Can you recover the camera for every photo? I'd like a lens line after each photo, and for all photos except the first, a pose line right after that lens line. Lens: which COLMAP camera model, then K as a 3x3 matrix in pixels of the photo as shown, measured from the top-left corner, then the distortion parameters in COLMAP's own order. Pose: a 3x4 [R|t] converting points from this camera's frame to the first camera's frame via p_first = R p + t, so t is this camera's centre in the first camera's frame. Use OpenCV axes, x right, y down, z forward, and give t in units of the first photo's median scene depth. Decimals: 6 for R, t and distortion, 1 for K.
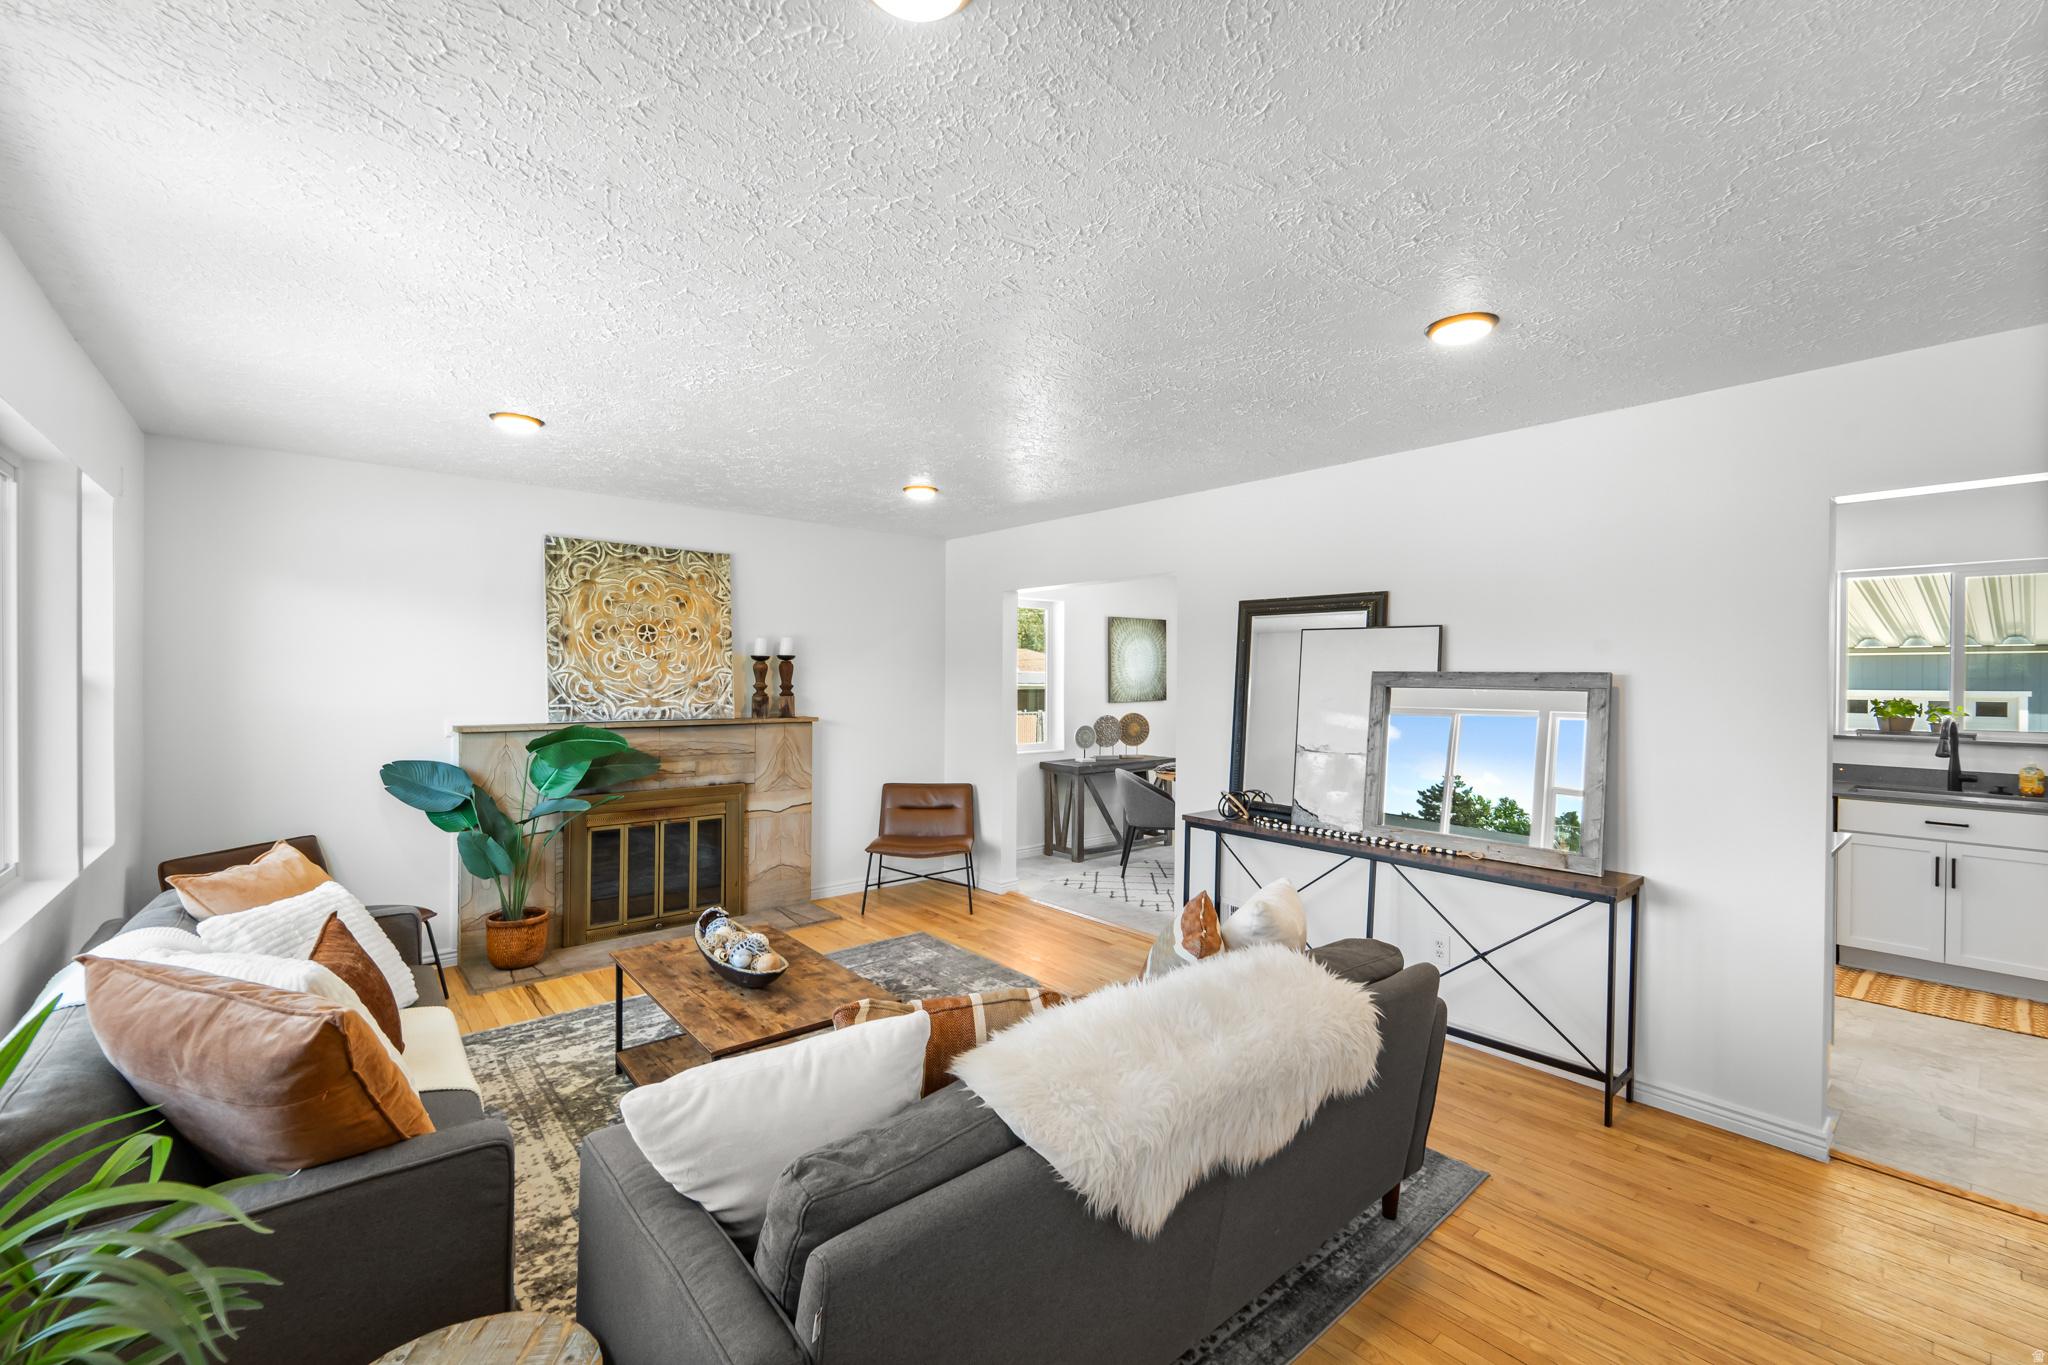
lens RADIAL K [[849.9, 0, 1019.7], [0, 849.9, 687.1], [0, 0, 1]] dist [-0.000031, -0.000771]
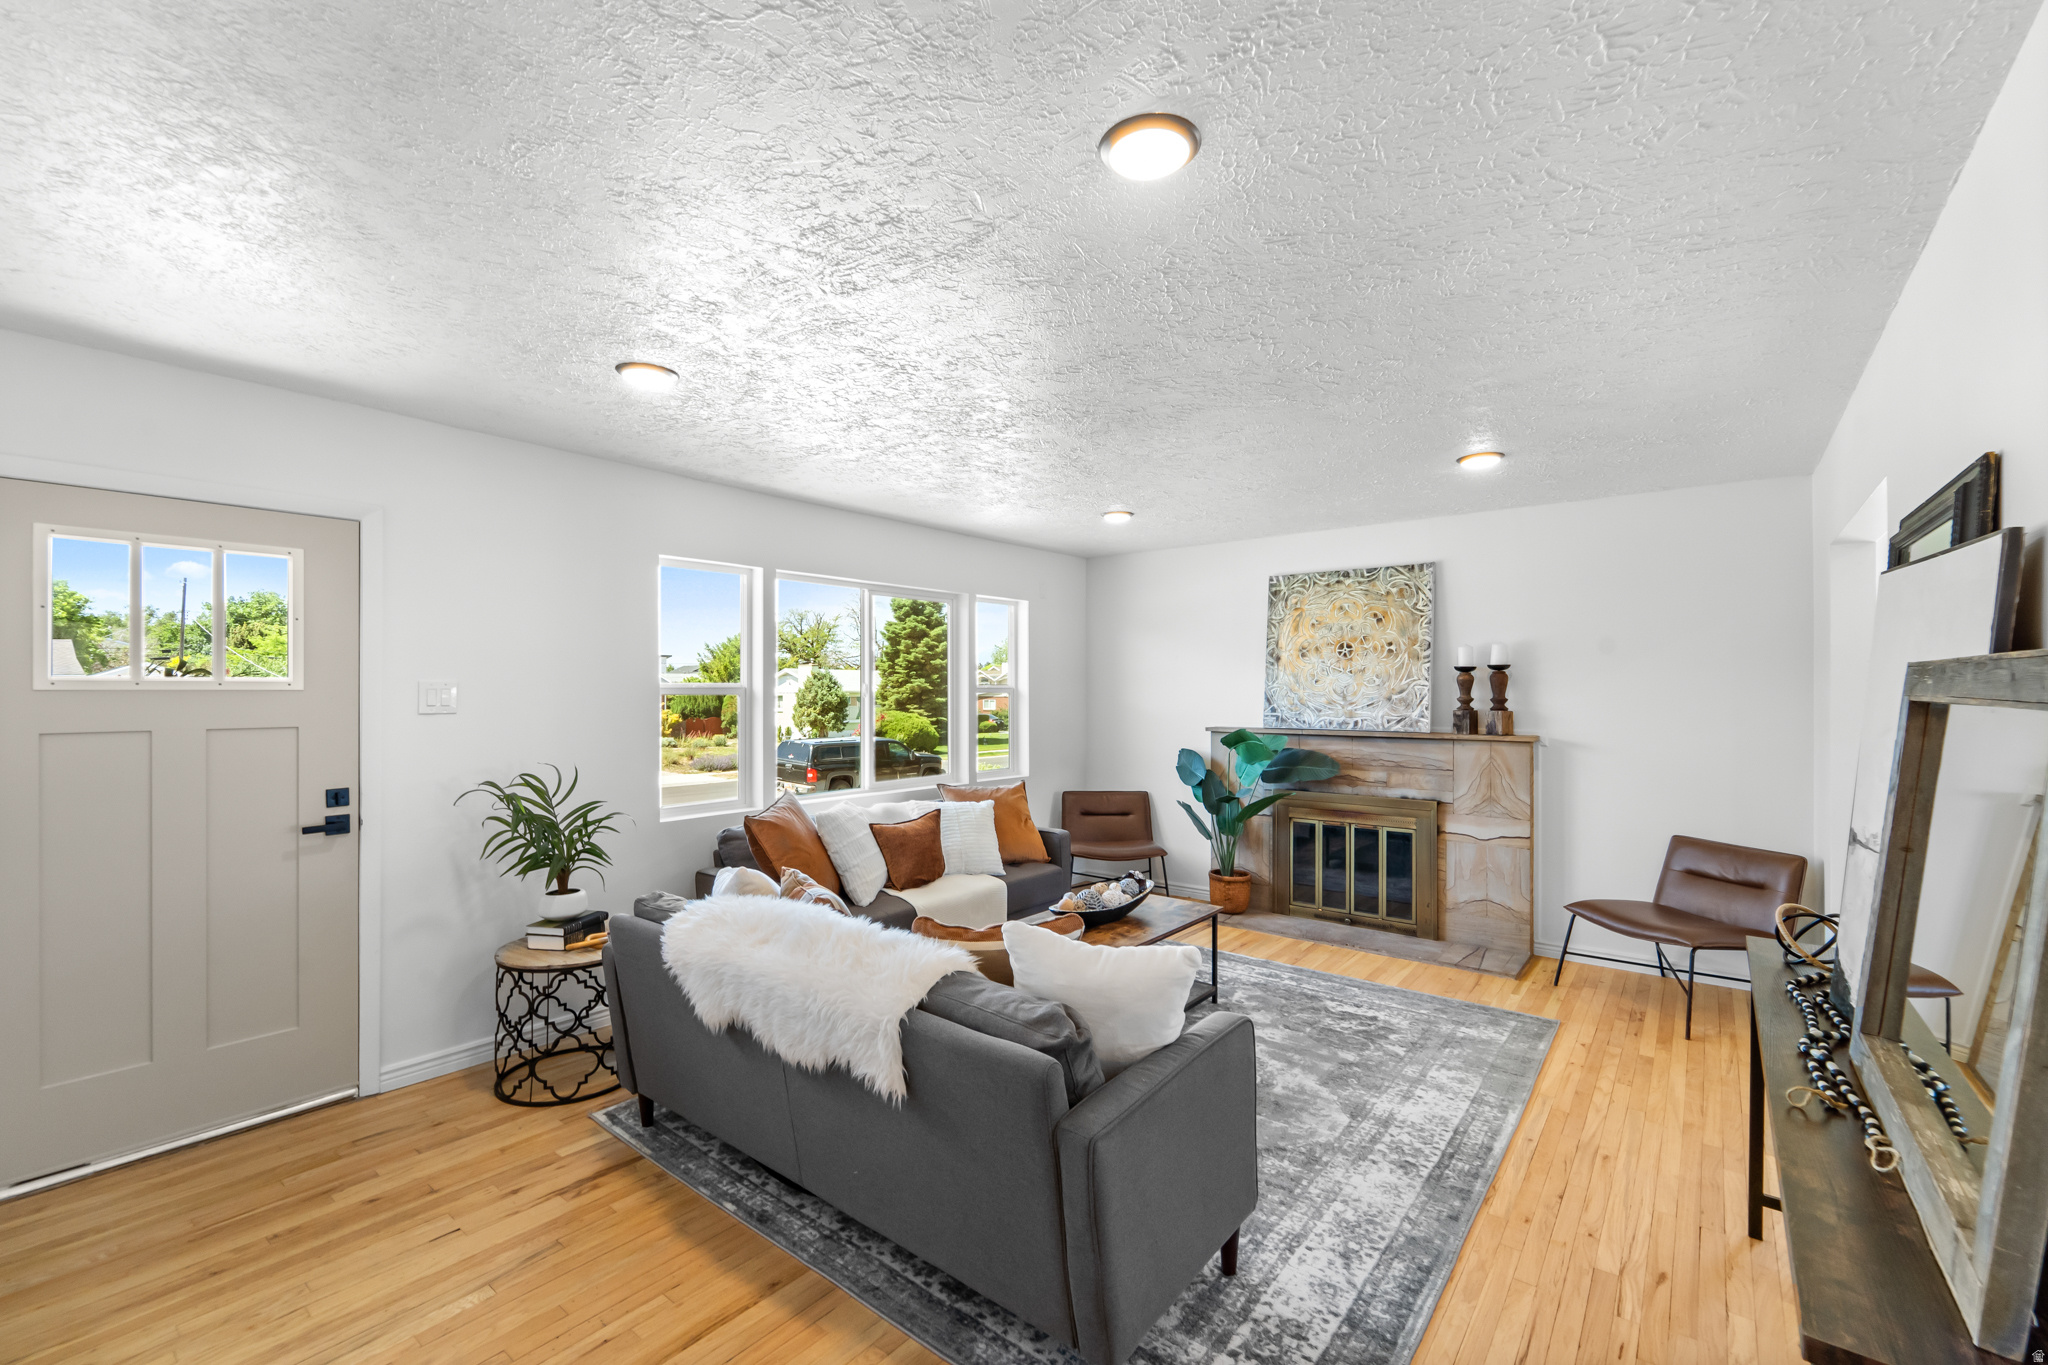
lens RADIAL K [[849.9, 0, 1010.6], [0, 849.9, 689.4], [0, 0, 1]] dist [-0.000031, -0.000771]
pose [[0.187065, -0.007592, -0.982318, 0.533378], [-0.009740, 0.999907, -0.009583, 0.001950], [0.982299, 0.011360, 0.186974, 0.361851]]
